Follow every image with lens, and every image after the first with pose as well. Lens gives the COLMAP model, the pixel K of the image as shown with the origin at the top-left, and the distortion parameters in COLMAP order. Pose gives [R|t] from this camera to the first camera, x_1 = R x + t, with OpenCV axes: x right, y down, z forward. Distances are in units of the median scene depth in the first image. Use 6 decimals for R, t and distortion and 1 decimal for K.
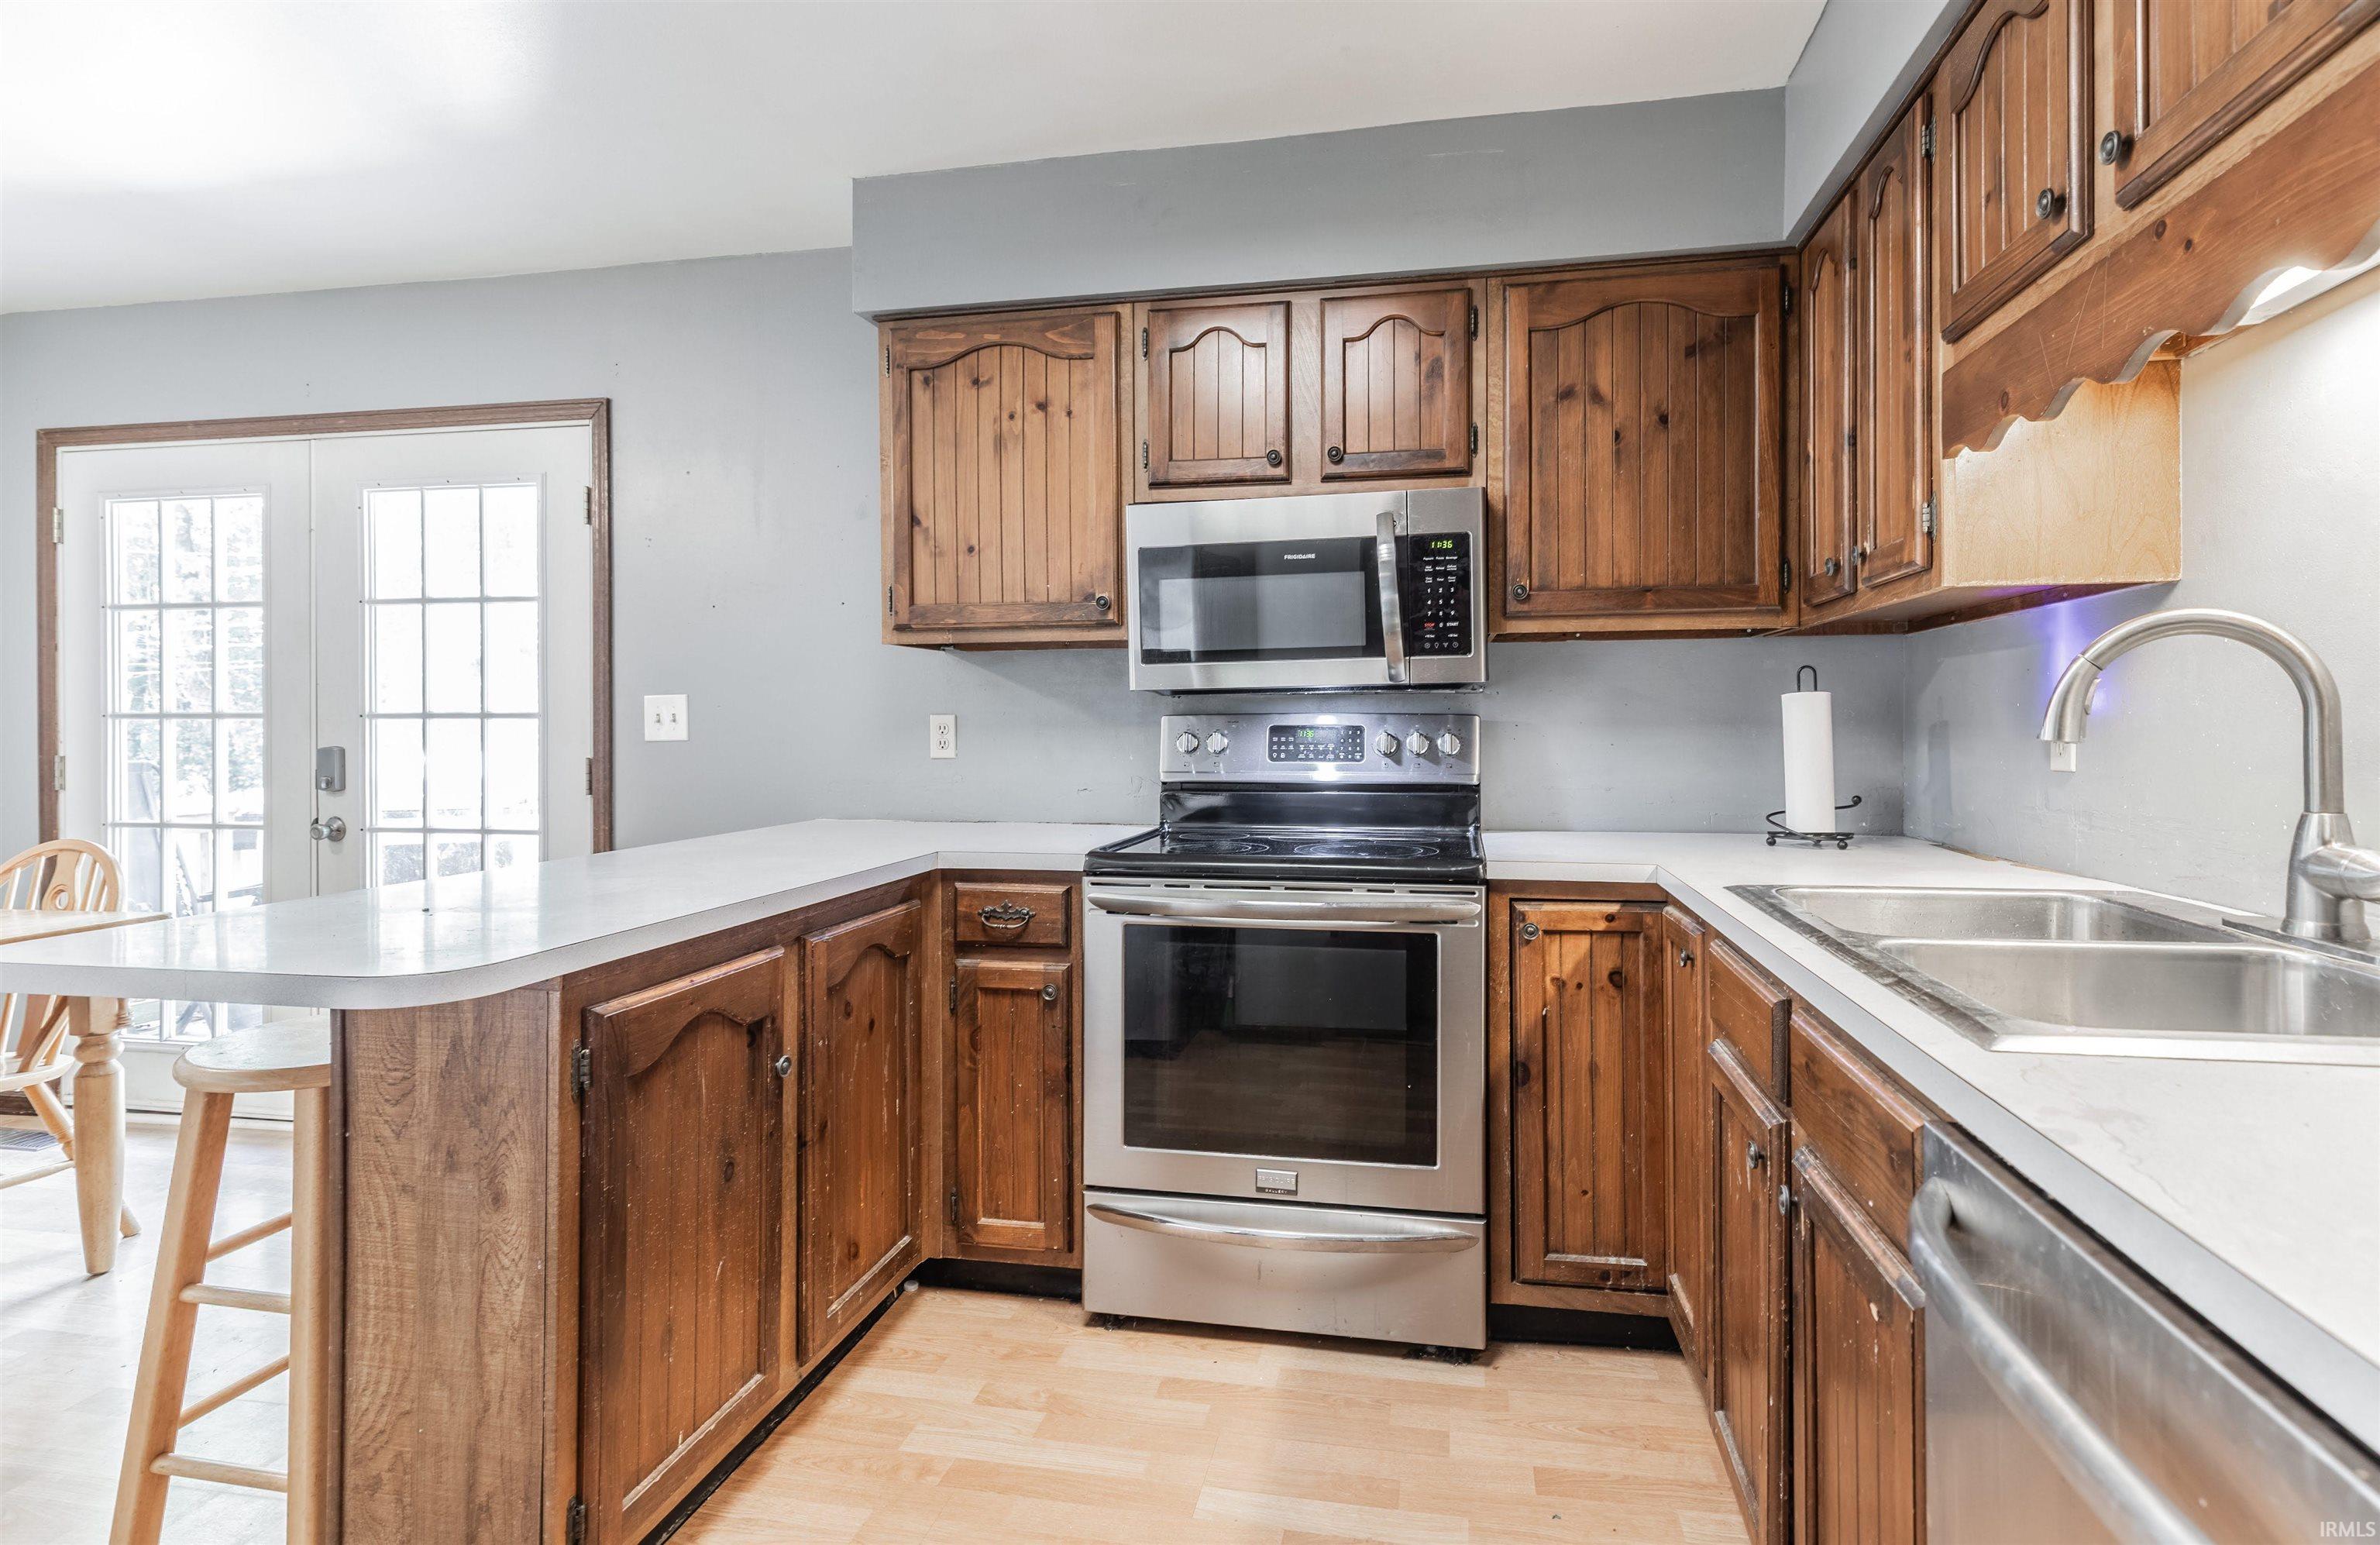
lens RADIAL K [[1132.5, 0, 1286.4], [0, 1132.5, 728.3], [0, 0, 1]] dist [0.003868, 0.000498]
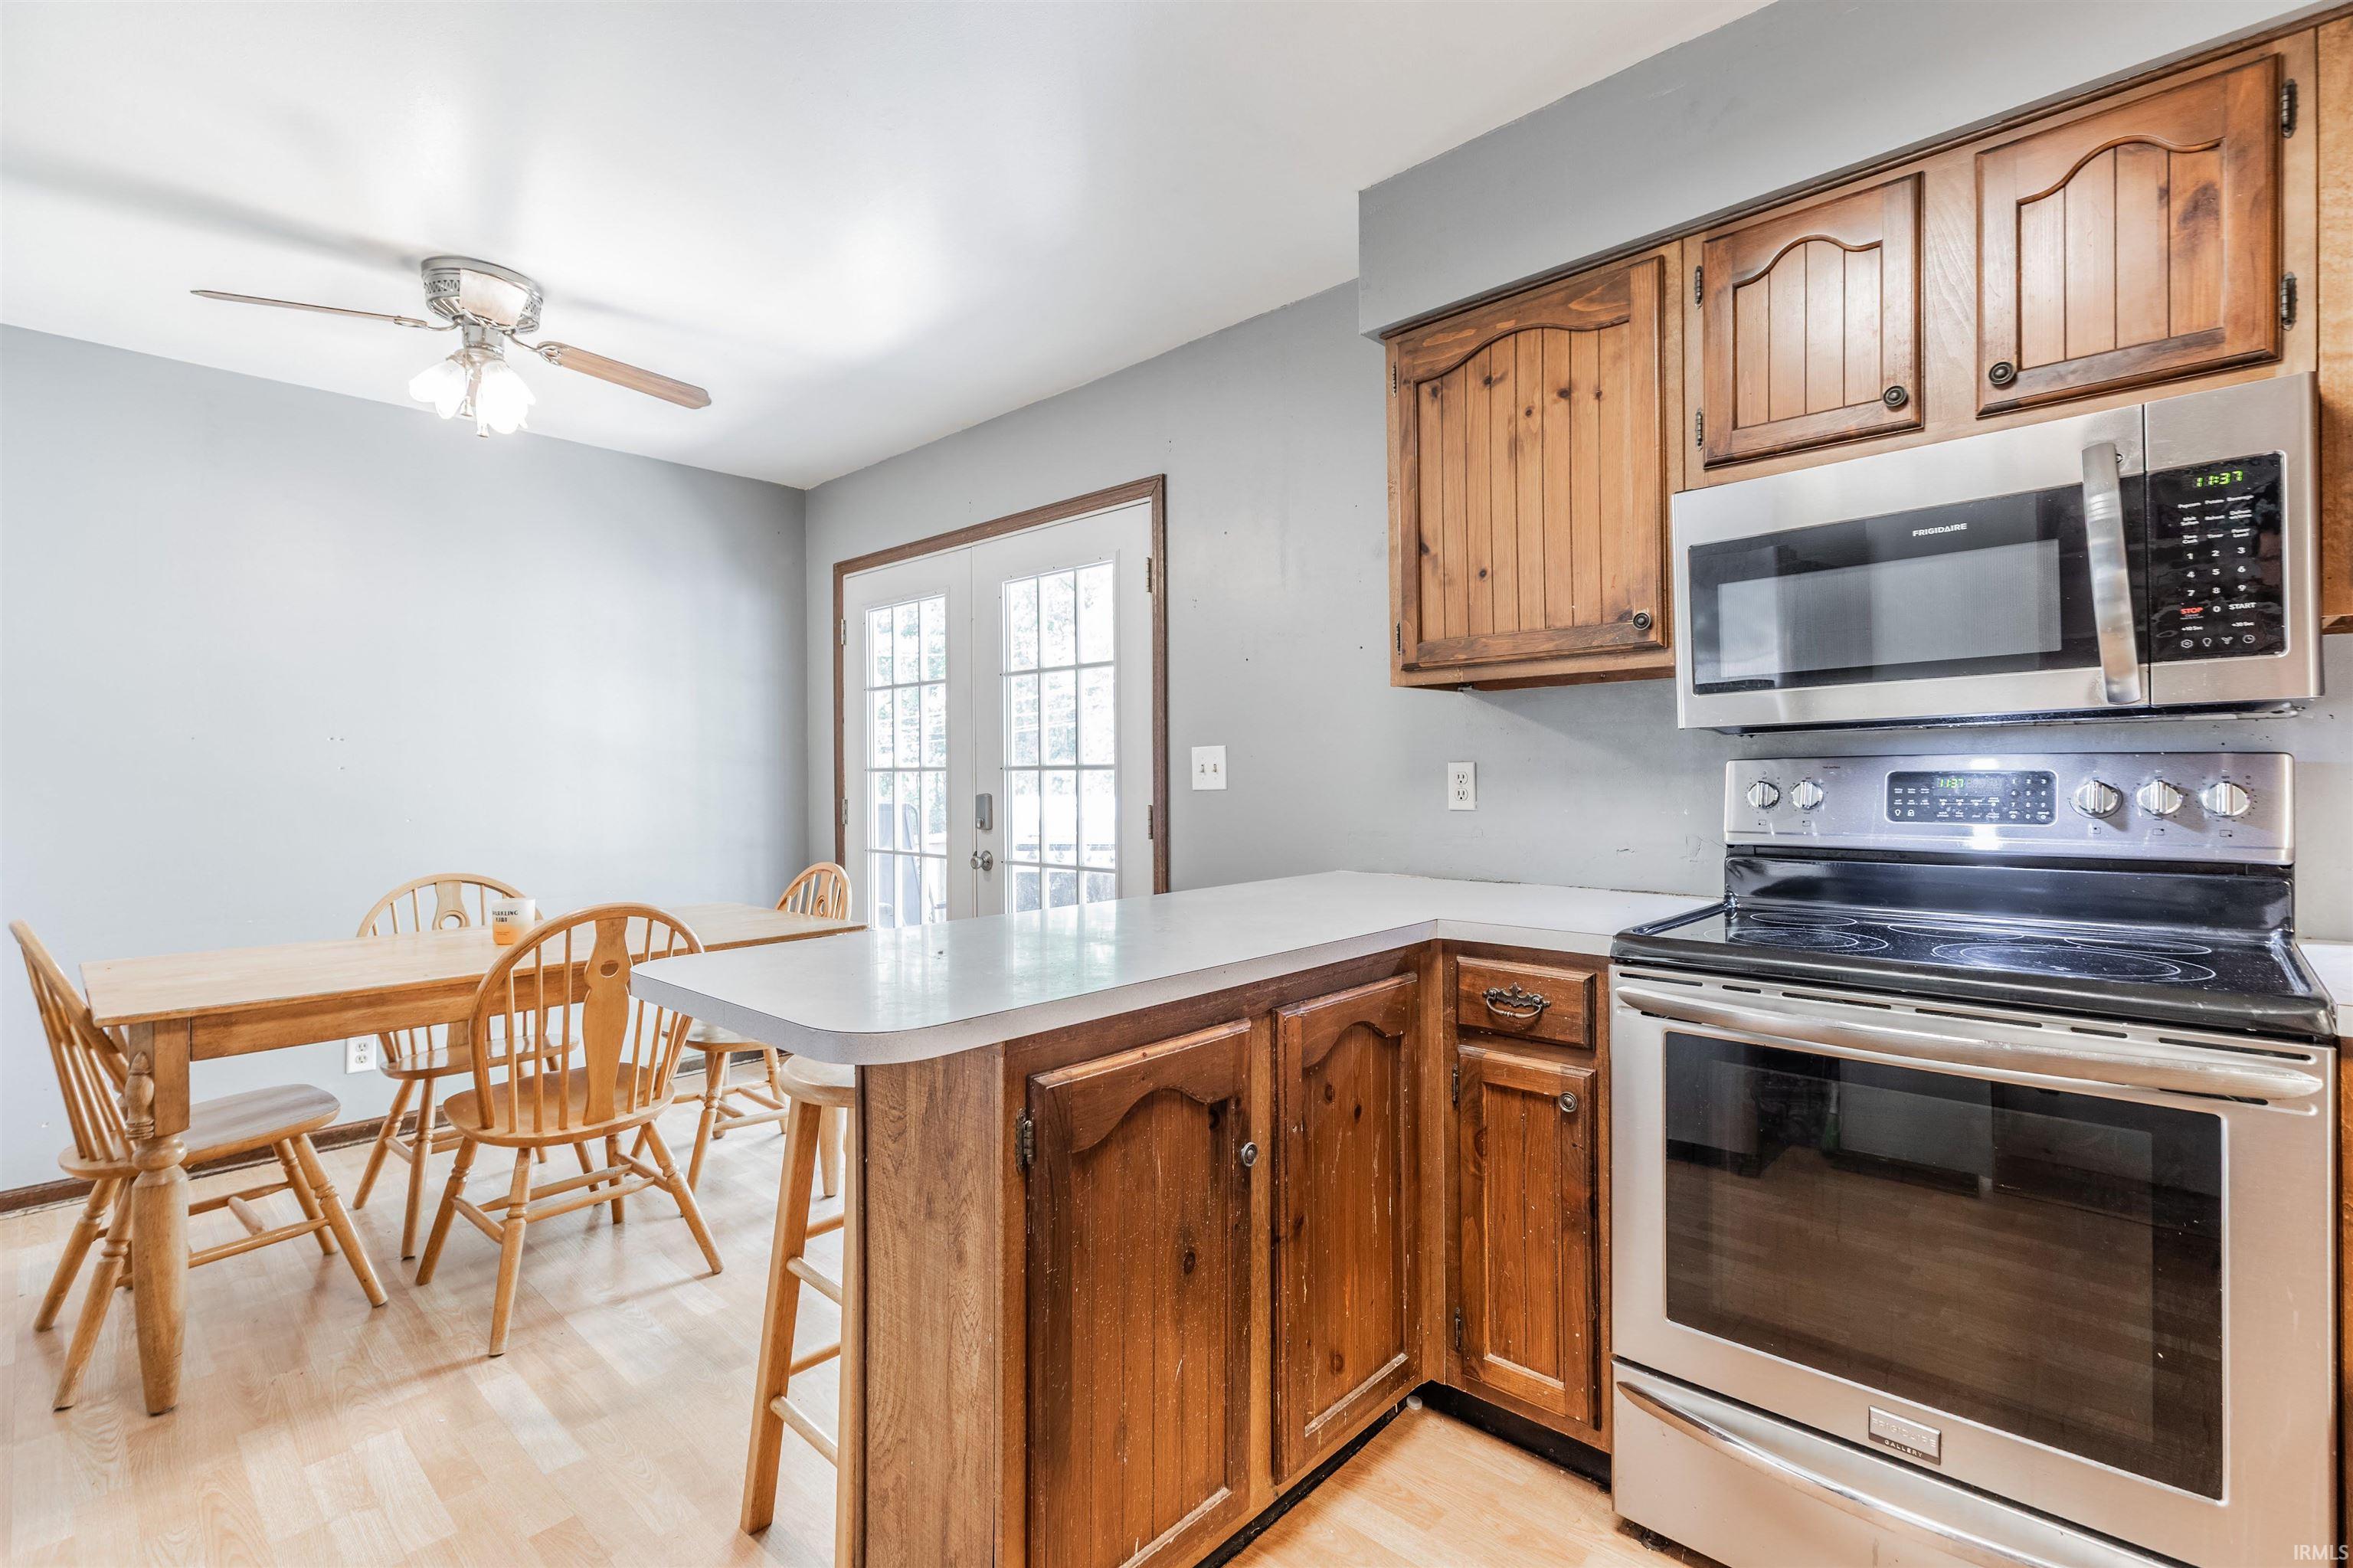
lens RADIAL K [[1091.3, 0, 1189.0], [0, 1091.3, 777.3], [0, 0, 1]] dist [0.003524, 0.000076]
pose [[0.833354, -0.003295, -0.552730, -0.001767], [0.004283, 0.999991, 0.000496, -0.001654], [0.552724, -0.002781, 0.833360, 0.191378]]
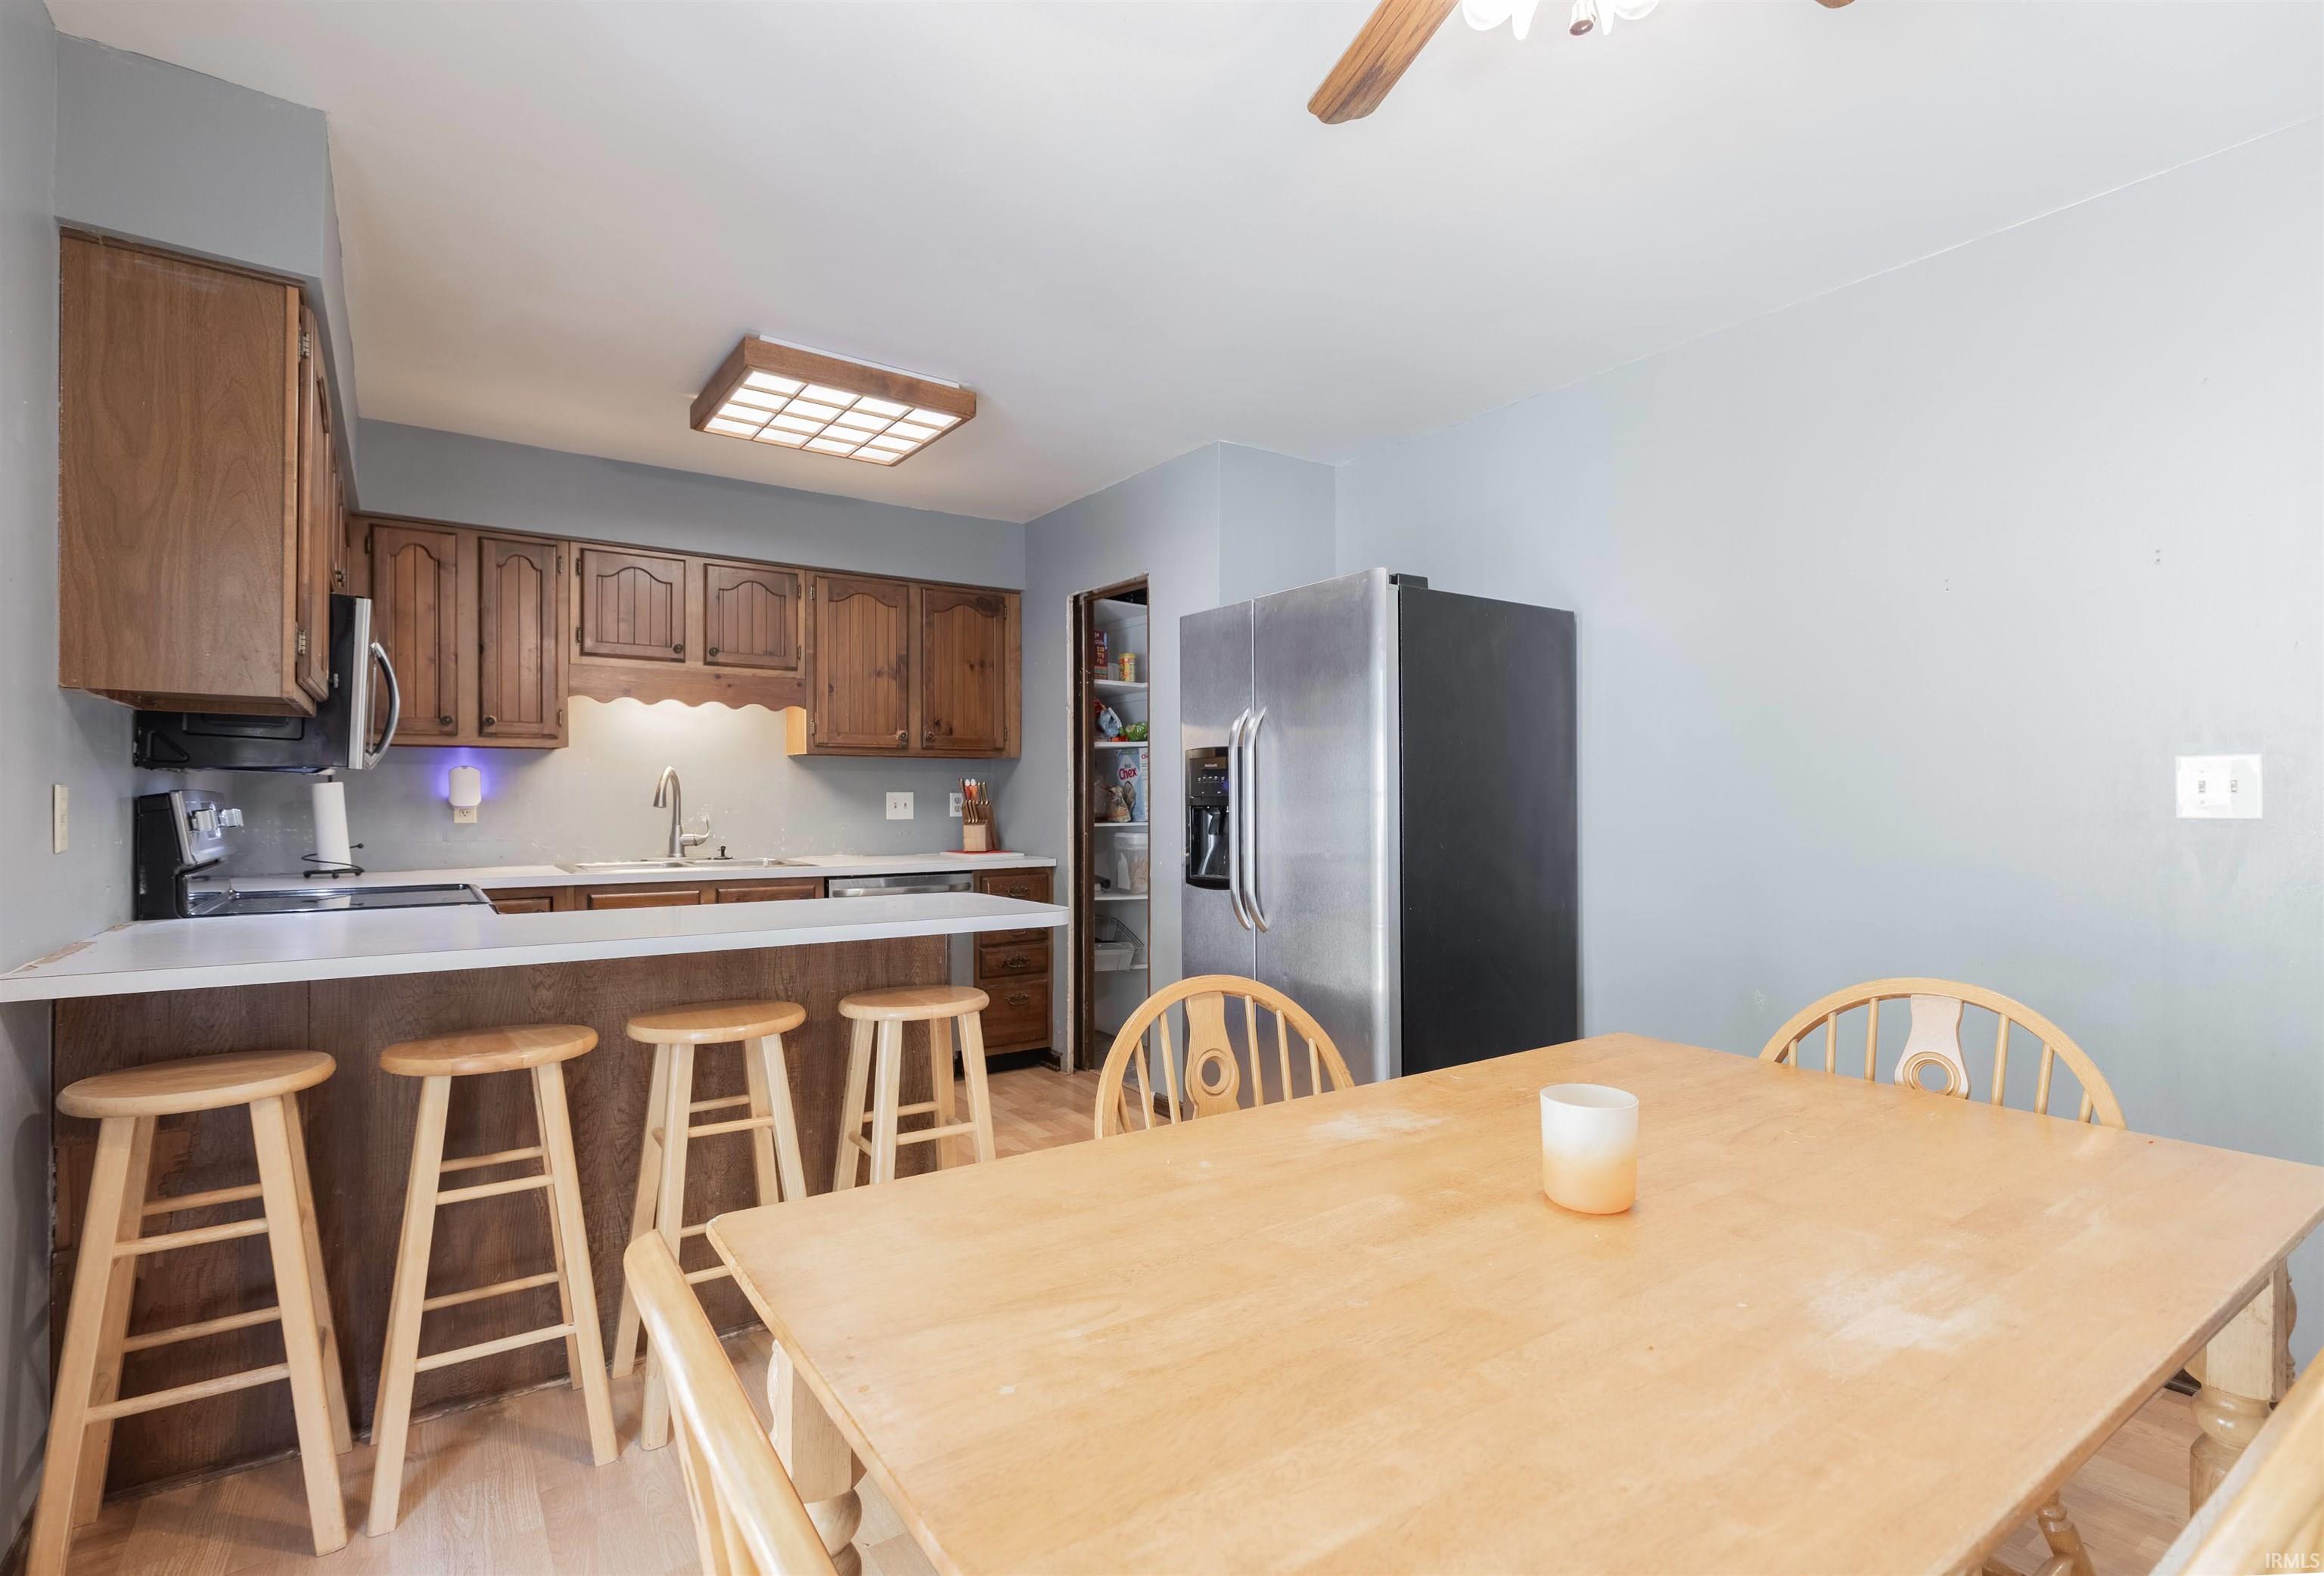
lens RADIAL K [[1073.6, 0, 1220.3], [0, 1073.6, 788.2], [0, 0, 1]] dist [0.000863, 0.000027]
pose [[-0.730180, 0.010377, 0.683176, -1.534064], [0.003441, 0.999928, -0.011511, -0.001397], [-0.683247, -0.006054, -0.730163, 1.273049]]
